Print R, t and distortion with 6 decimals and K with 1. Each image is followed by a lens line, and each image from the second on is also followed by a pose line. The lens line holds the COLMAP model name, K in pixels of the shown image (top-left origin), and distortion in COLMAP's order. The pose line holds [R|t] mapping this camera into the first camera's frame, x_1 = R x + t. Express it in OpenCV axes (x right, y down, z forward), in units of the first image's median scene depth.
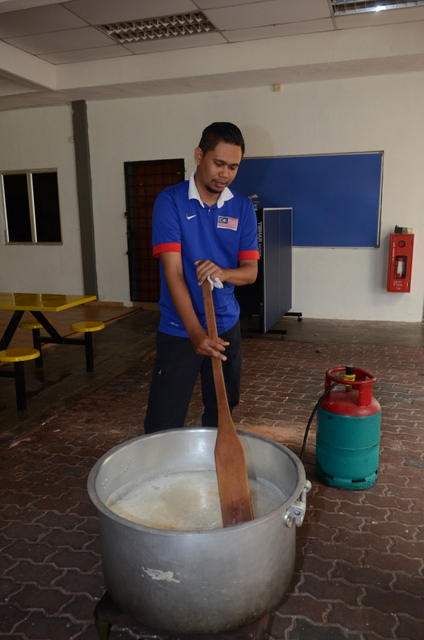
lens RADIAL K [[499.3, 0, 212.0], [0, 499.3, 320.0], [0, 0, 1]] dist [-0.014584, -0.010077]
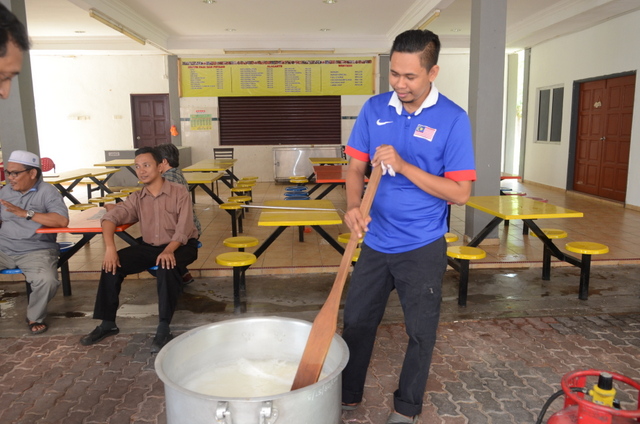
lens RADIAL K [[497.6, 0, 320.0], [0, 497.6, 212.0], [0, 0, 1]] dist [-0.015842, -0.007487]
pose [[0.357989, 0.160513, -0.919826, 0.367037], [-0.171025, 0.979719, 0.104403, -0.058657], [0.917929, 0.119938, 0.378181, 0.240963]]
